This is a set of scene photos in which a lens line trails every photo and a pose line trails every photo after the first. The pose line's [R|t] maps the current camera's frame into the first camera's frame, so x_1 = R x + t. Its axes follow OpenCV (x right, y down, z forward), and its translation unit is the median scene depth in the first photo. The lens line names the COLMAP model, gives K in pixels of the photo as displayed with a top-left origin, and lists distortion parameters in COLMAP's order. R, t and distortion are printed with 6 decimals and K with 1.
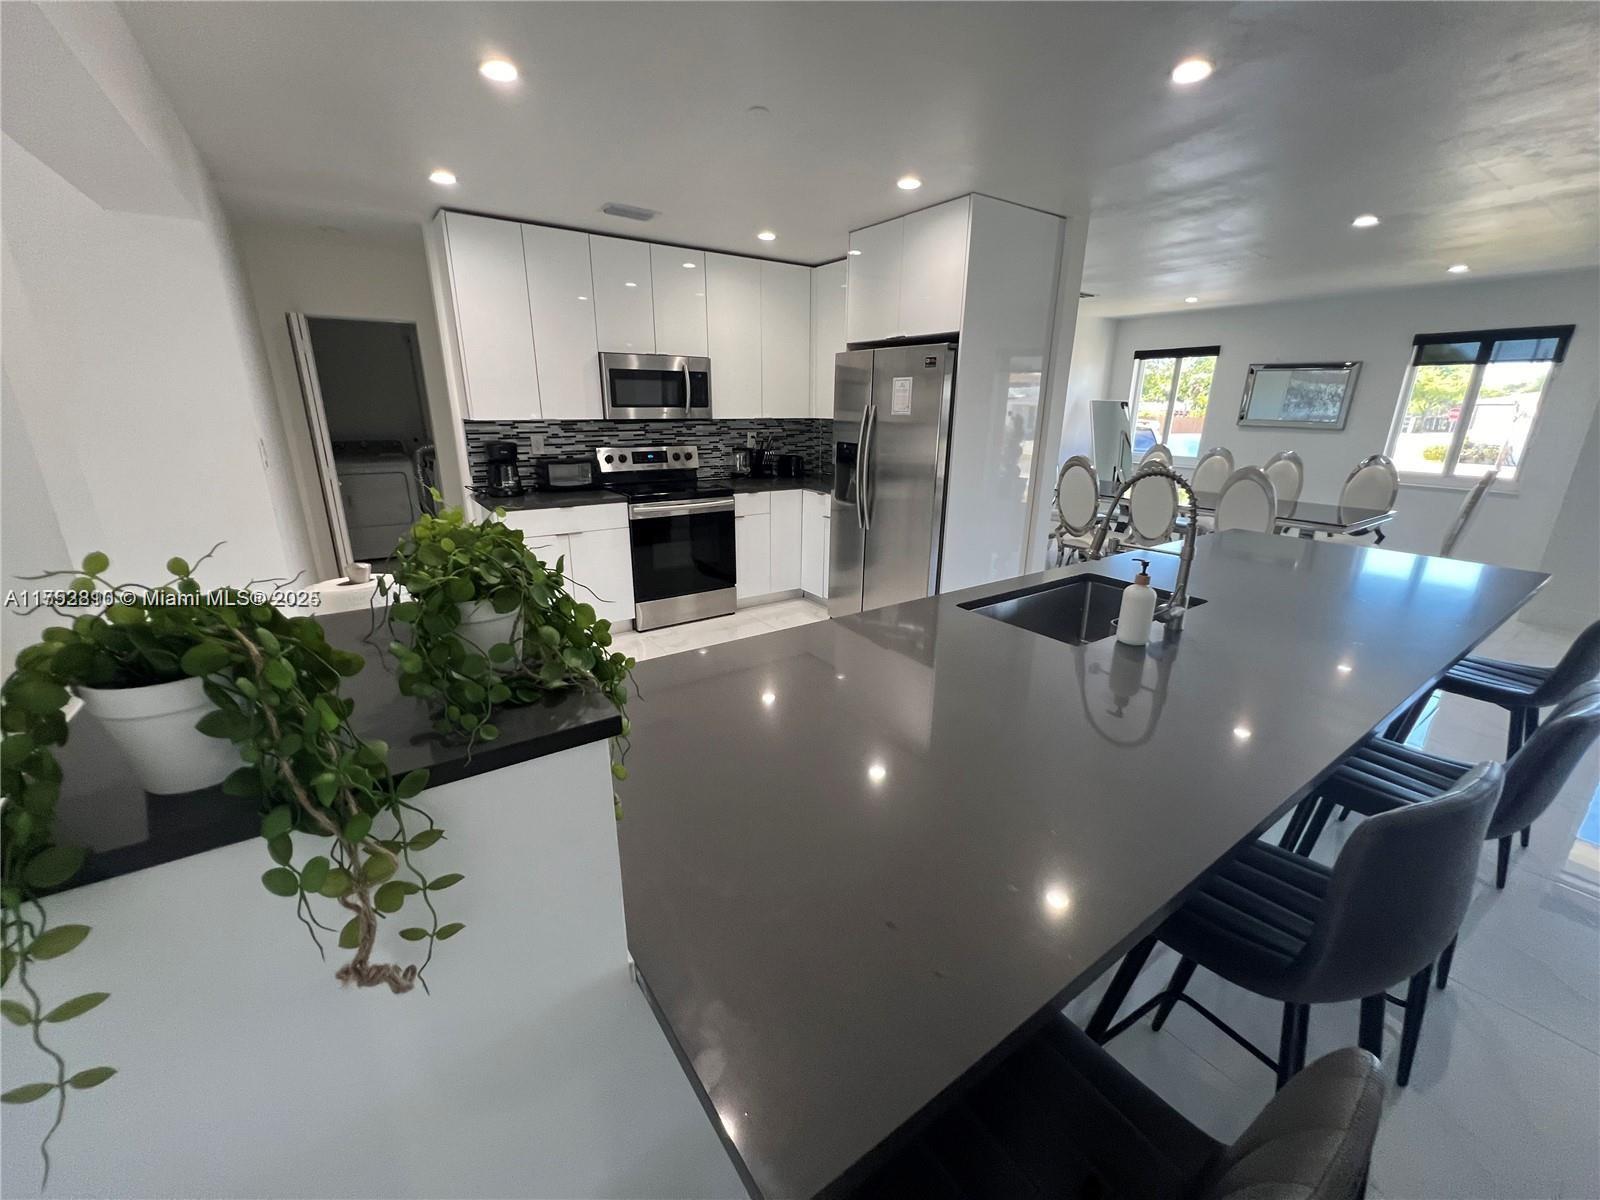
lens RADIAL K [[638.9, 0, 802.8], [0, 638.9, 601.1], [0, 0, 1]] dist [0.002139, -0.000088]
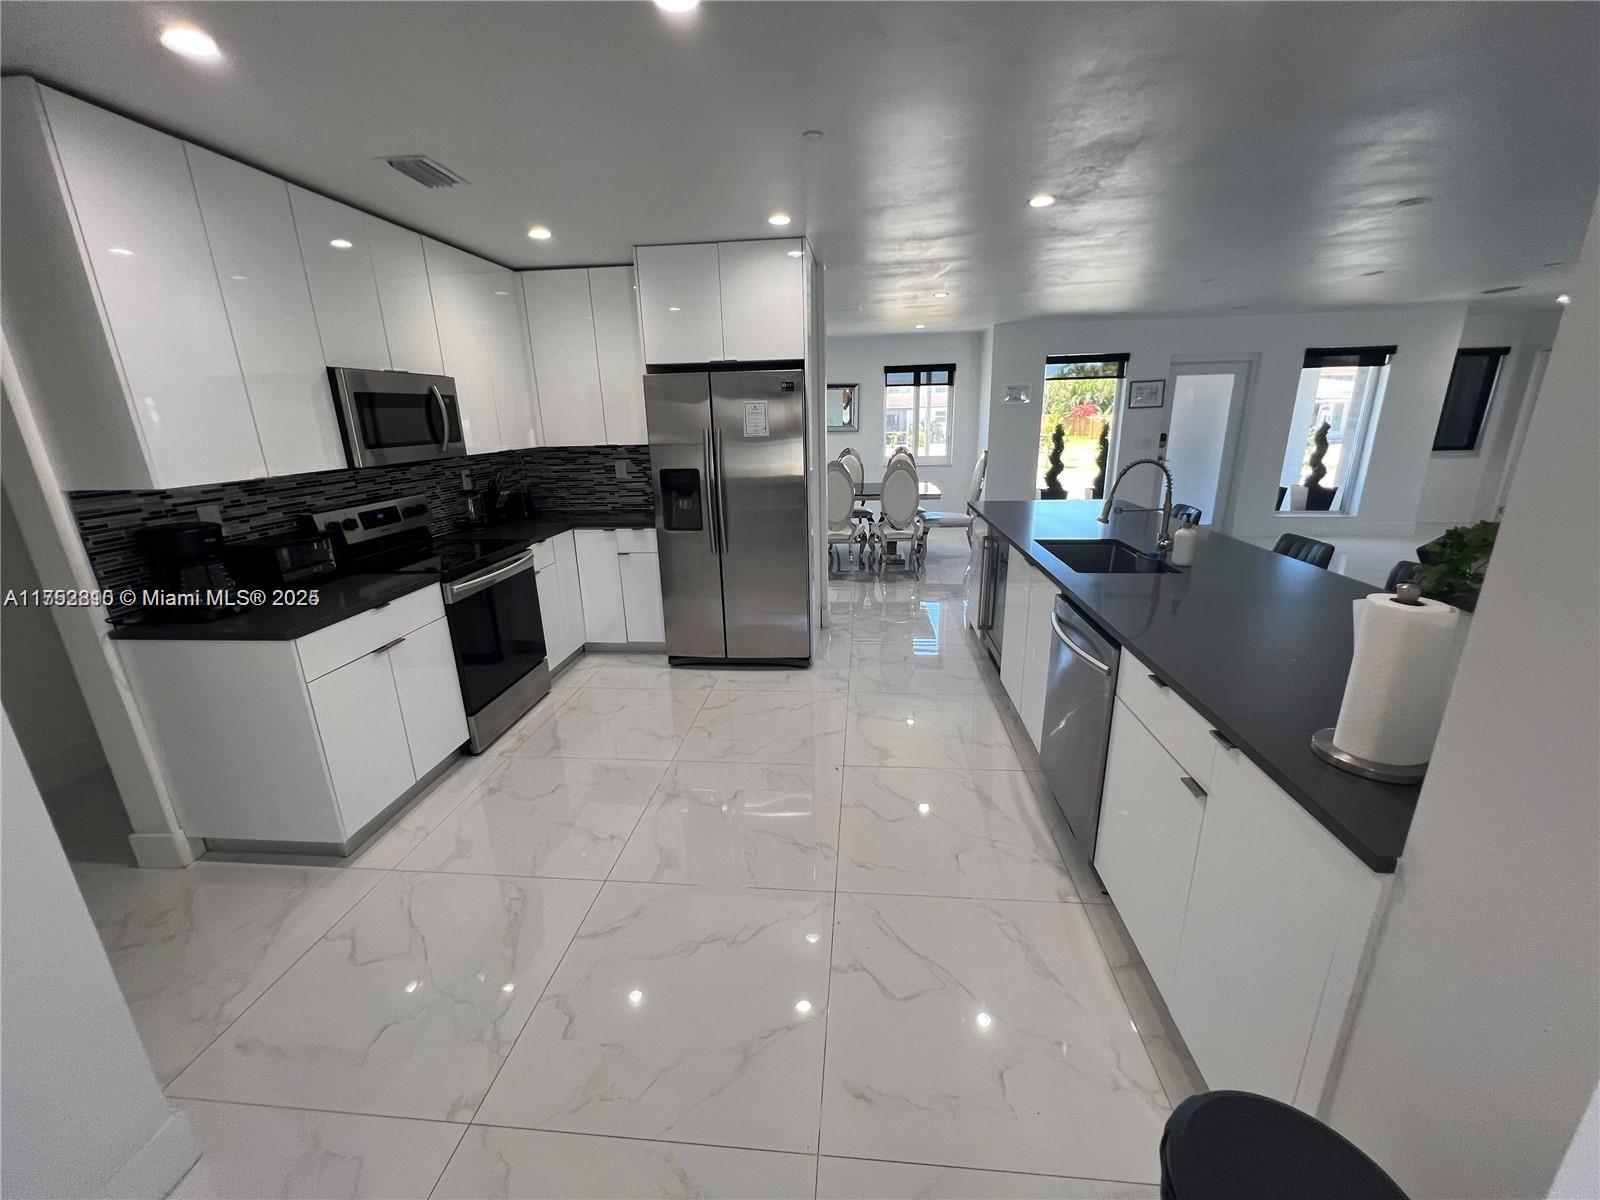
lens RADIAL K [[638.9, 0, 791.4], [0, 638.9, 604.9], [0, 0, 1]] dist [0.002139, -0.000088]
pose [[0.663700, -0.239759, 0.708532, -0.467546], [0.249448, 0.963958, 0.092528, -0.088475], [-0.705180, 0.115331, 0.699586, 0.215168]]
